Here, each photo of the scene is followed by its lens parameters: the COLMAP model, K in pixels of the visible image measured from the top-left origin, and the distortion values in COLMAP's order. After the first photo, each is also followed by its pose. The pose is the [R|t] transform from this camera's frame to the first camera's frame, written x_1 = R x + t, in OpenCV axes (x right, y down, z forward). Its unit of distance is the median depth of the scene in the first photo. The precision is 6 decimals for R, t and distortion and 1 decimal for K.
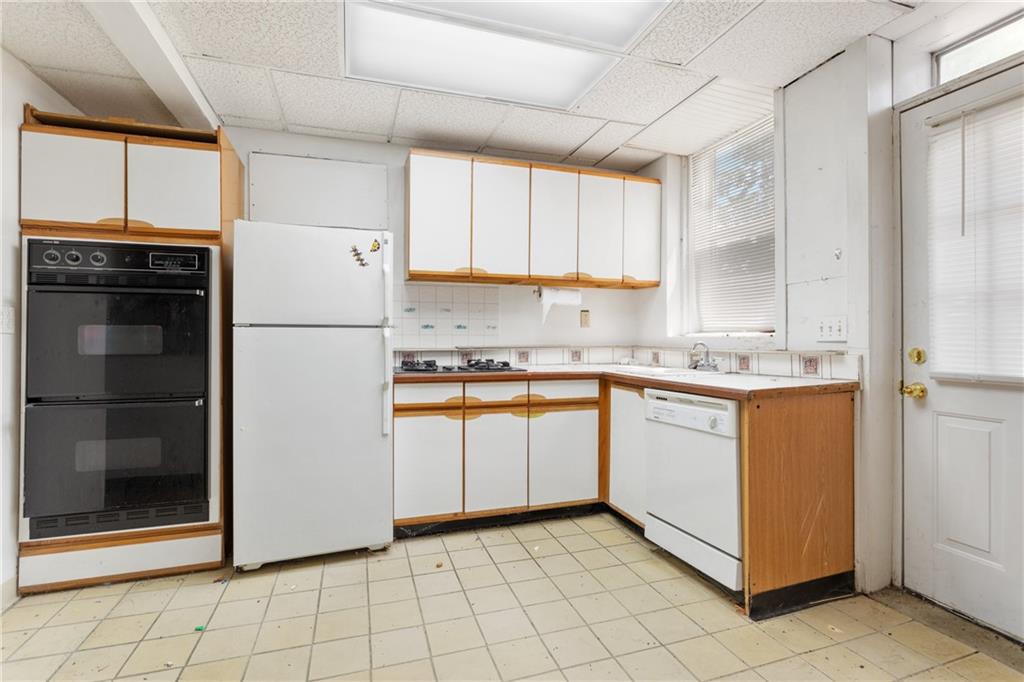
lens RADIAL K [[495.2, 0, 511.5], [0, 495.2, 340.3], [0, 0, 1]] dist [-0.000839, 0.002194]
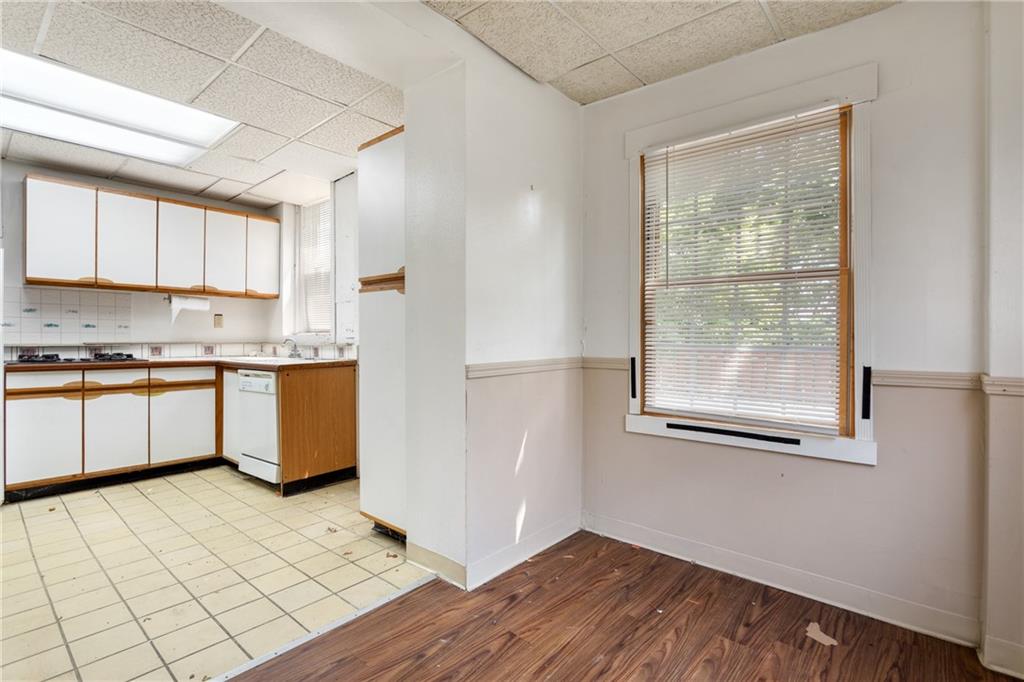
lens RADIAL K [[495.2, 0, 508.7], [0, 495.2, 342.5], [0, 0, 1]] dist [-0.000839, 0.002194]
pose [[0.867083, -0.001512, 0.498161, 0.201714], [0.000406, 0.999997, 0.002328, 0.011198], [-0.498163, -0.001816, 0.867081, -0.593116]]
